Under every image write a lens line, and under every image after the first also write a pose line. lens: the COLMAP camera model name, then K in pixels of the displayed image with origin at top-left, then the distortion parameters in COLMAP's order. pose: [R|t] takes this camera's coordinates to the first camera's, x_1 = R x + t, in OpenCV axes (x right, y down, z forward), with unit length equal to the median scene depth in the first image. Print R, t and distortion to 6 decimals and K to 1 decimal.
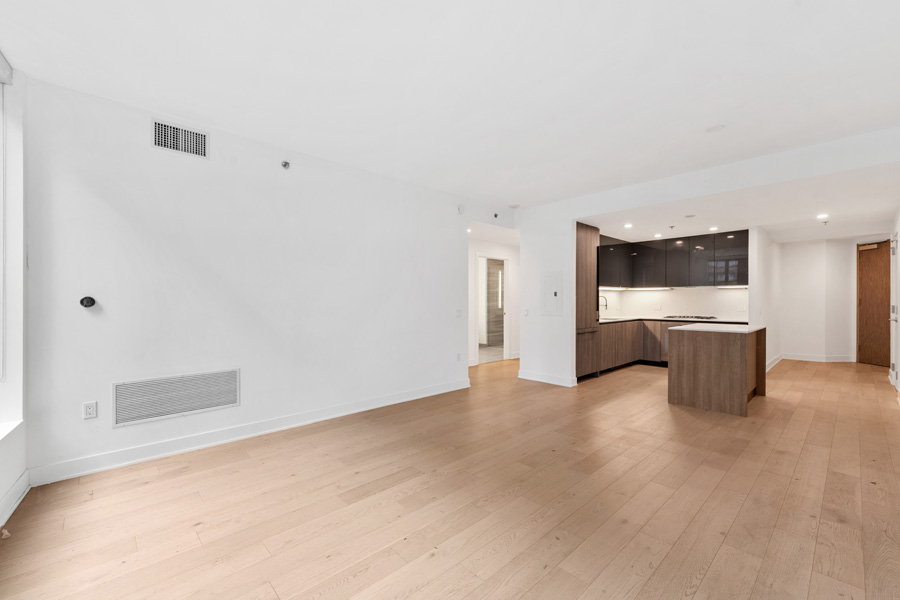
lens RADIAL K [[378.0, 0, 449.3], [0, 378.0, 302.5], [0, 0, 1]] dist [0.005008, 0.000060]
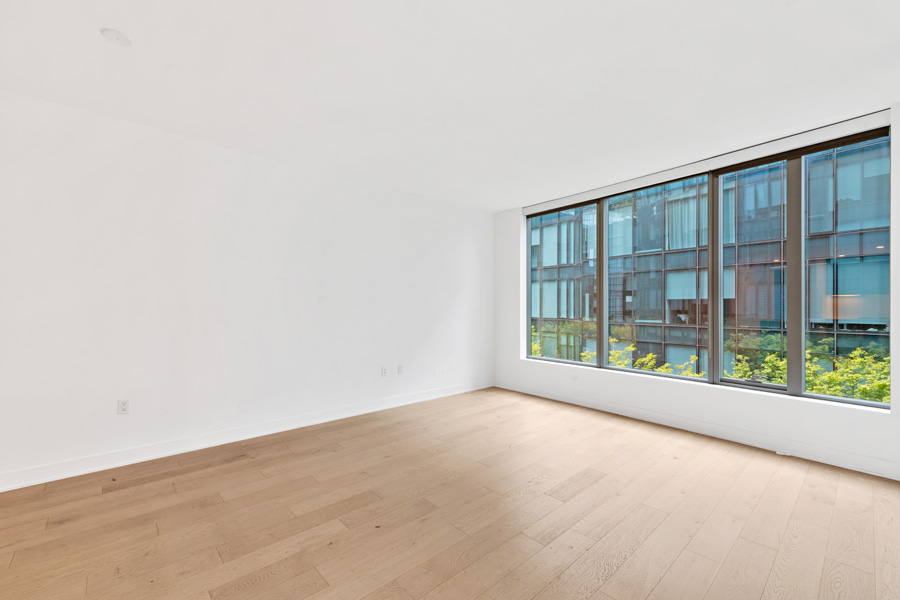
lens RADIAL K [[378.0, 0, 449.3], [0, 378.0, 302.5], [0, 0, 1]] dist [0.005008, 0.000060]
pose [[-0.999849, 0.000266, 0.017370, 0.077079], [0.000209, 0.999995, -0.003270, -0.008126], [-0.017370, -0.003266, -0.999844, 0.981486]]
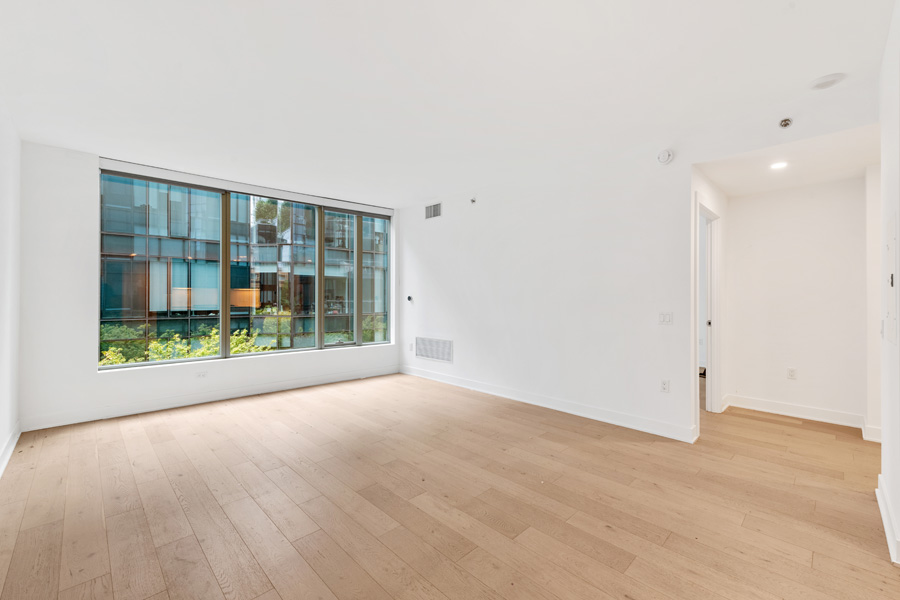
lens RADIAL K [[374.5, 0, 454.4], [0, 374.5, 295.6], [0, 0, 1]] dist [0.009491, -0.000231]
pose [[0.027477, -0.004065, -0.999614, 0.639824], [-0.005983, 0.999973, -0.004230, -0.004943], [0.999605, 0.006097, 0.027451, 0.606281]]
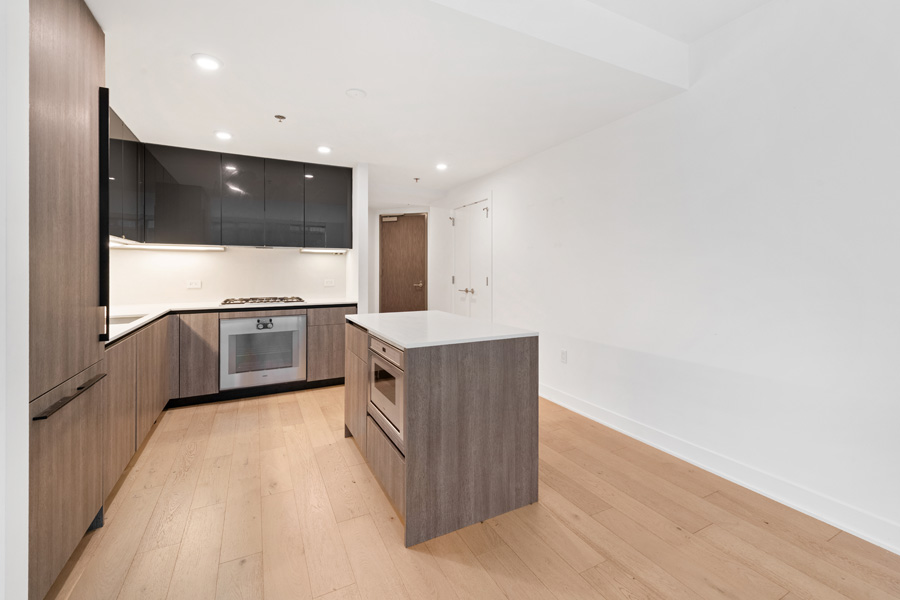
lens RADIAL K [[384.9, 0, 453.7], [0, 384.9, 270.0], [0, 0, 1]] dist [0.003646, 0.000082]
pose [[0.267155, 0.002927, 0.963649, 0.192133], [0.004737, 0.999979, -0.004351, -0.003613], [-0.963642, 0.005727, 0.267136, 0.724160]]
